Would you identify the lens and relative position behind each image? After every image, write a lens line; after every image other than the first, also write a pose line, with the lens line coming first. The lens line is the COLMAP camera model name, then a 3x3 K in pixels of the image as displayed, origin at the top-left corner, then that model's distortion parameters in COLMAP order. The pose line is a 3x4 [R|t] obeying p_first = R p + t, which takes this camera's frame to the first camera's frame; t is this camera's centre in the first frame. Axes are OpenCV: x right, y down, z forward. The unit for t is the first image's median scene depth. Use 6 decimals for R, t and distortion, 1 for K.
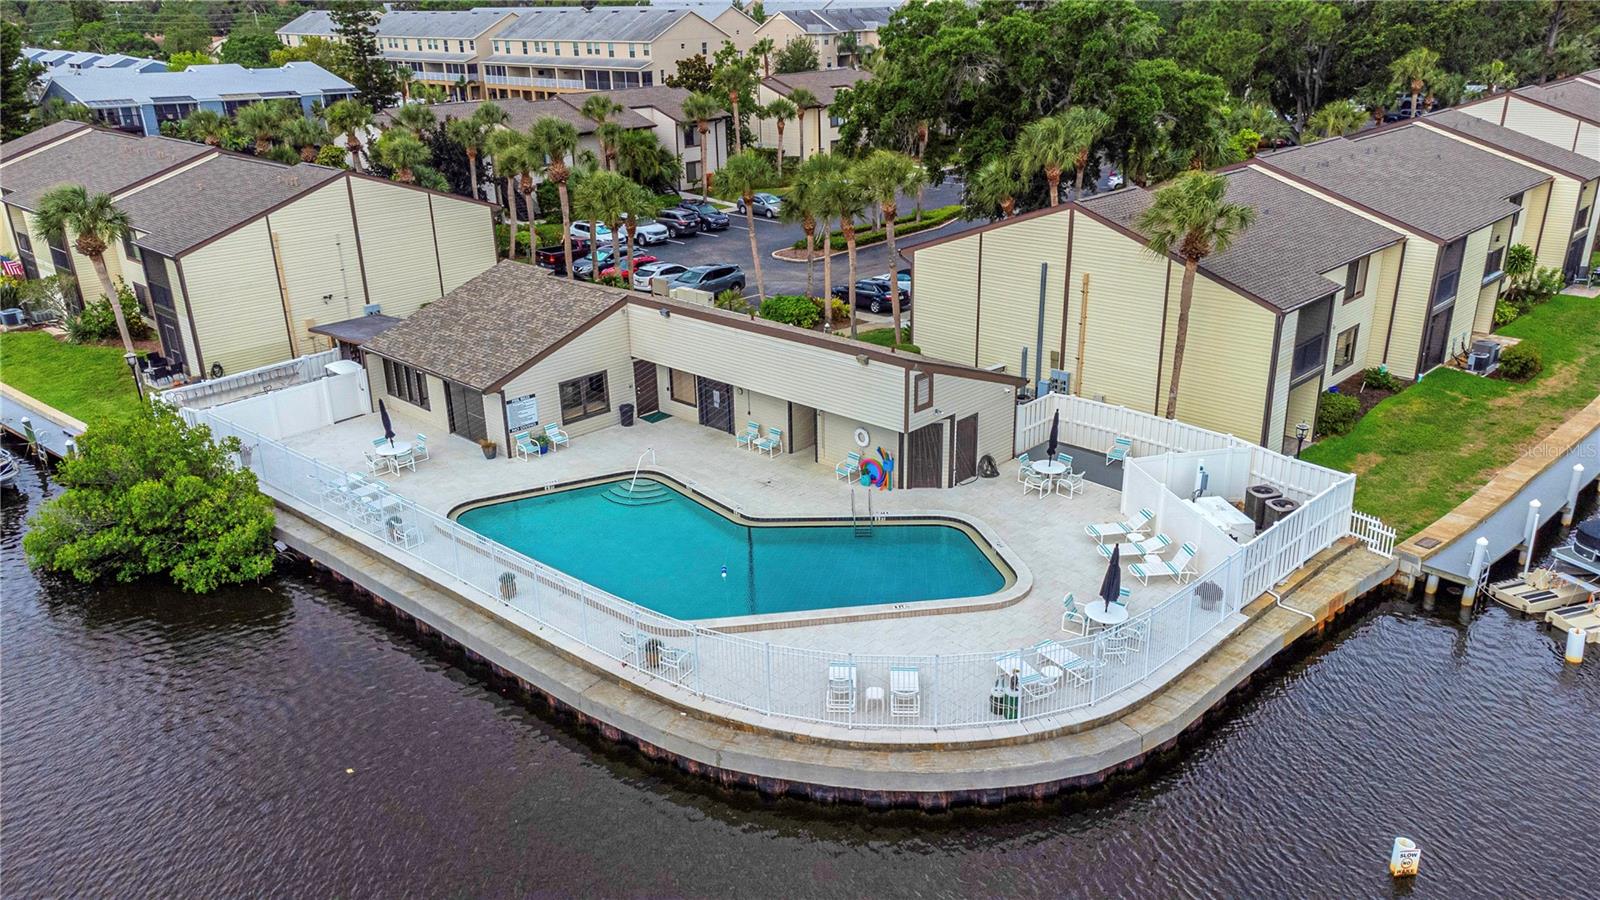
lens RADIAL K [[1167.6, 0, 792.1], [0, 1167.6, 450.7], [0, 0, 1]] dist [0.052014, -0.004787]
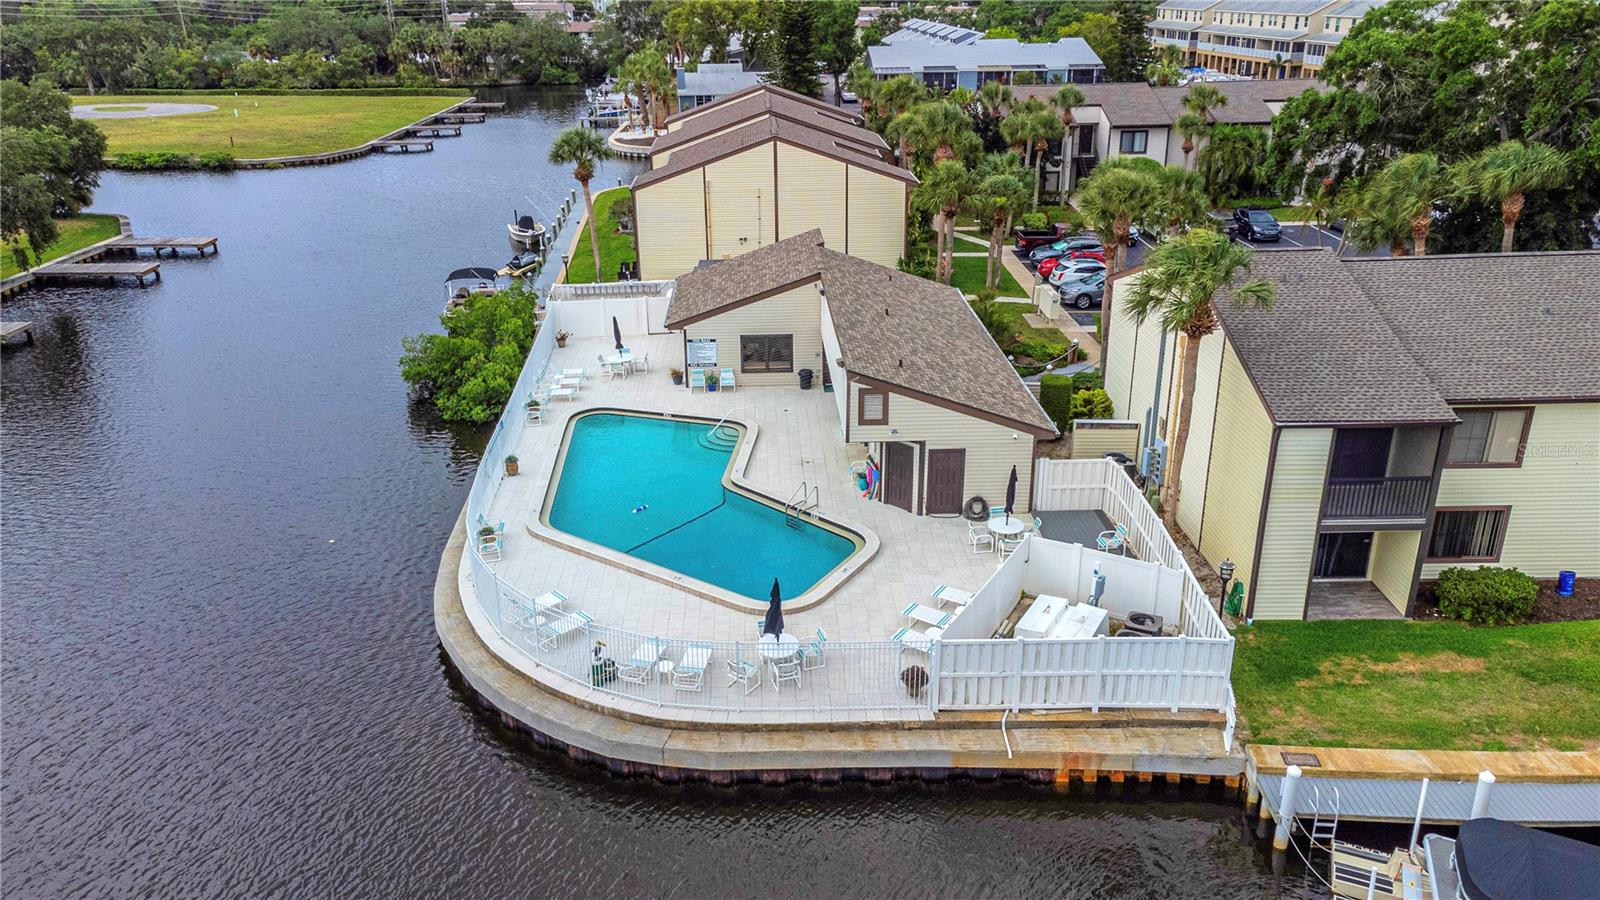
lens RADIAL K [[1173.1, 0, 804.7], [0, 1173.1, 449.2], [0, 0, 1]] dist [0.057607, 0.000666]
pose [[0.724374, 0.266009, -0.636021, 0.629178], [-0.252989, 0.960765, 0.113697, -0.100861], [0.641311, 0.078547, 0.763250, 0.178569]]
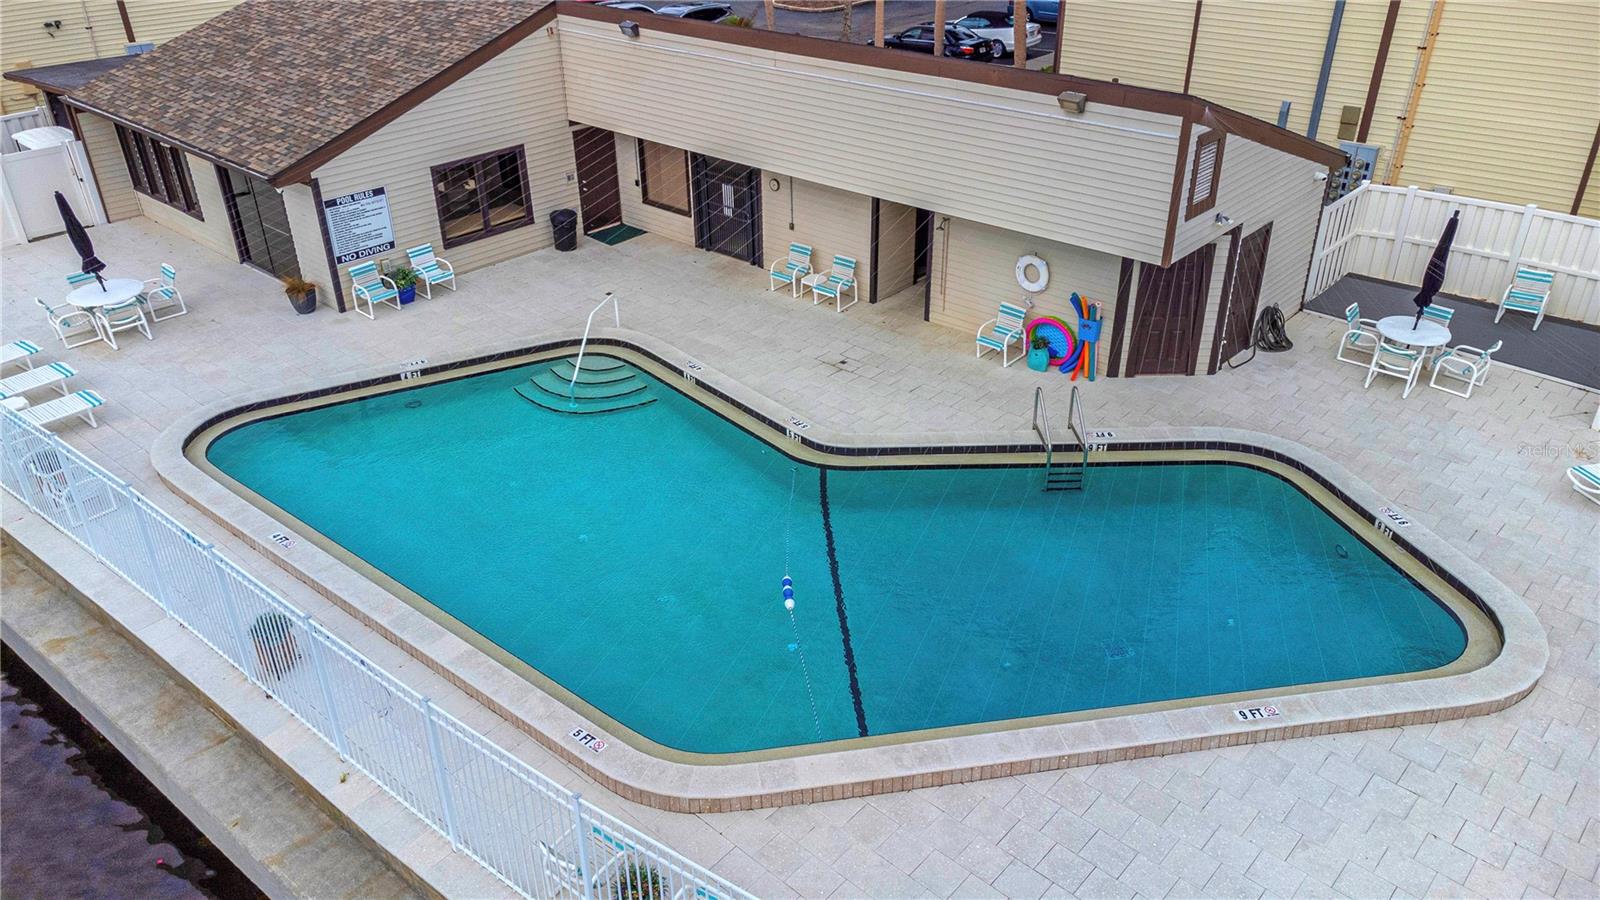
lens RADIAL K [[1167.6, 0, 792.1], [0, 1167.6, 450.7], [0, 0, 1]] dist [0.052014, -0.004787]
pose [[0.999359, -0.007211, 0.035061, -0.058479], [0.001841, 0.988558, 0.150829, -0.011662], [-0.035747, -0.150668, 0.987938, 0.469253]]
